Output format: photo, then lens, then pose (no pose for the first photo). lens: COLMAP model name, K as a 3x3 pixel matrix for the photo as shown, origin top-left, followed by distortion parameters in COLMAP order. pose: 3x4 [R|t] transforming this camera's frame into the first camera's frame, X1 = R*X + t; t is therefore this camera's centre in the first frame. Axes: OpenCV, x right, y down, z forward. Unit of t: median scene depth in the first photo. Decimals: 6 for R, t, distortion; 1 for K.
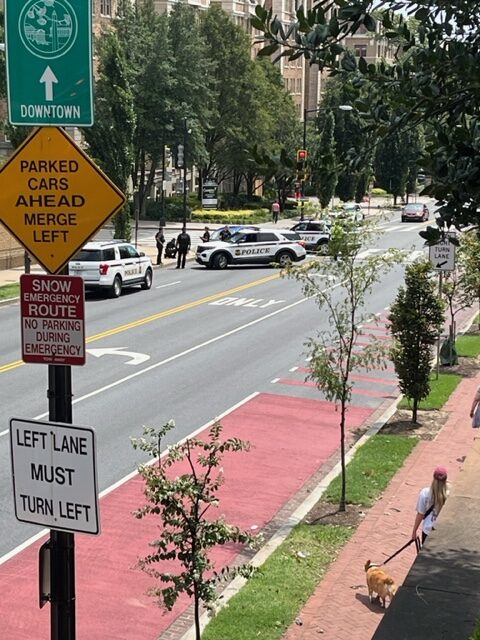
lens RADIAL K [[1399.9, 0, 240.0], [0, 1399.9, 320.0], [0, 0, 1]] dist [0.158147, 0.113919]
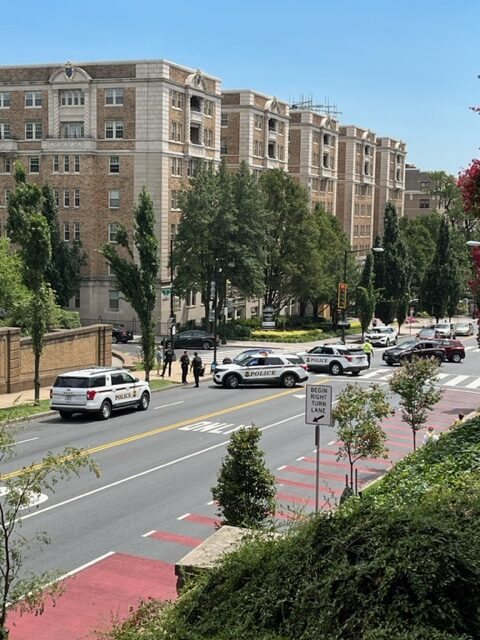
lens RADIAL K [[1020.0, 0, 240.0], [0, 1020.0, 320.0], [0, 0, 1]] dist [0.145682, 0.007224]
pose [[0.992058, 0.011646, -0.125242, 0.098021], [-0.021156, 0.996968, -0.074875, -0.029539], [0.123990, 0.076930, 0.989297, 0.157648]]
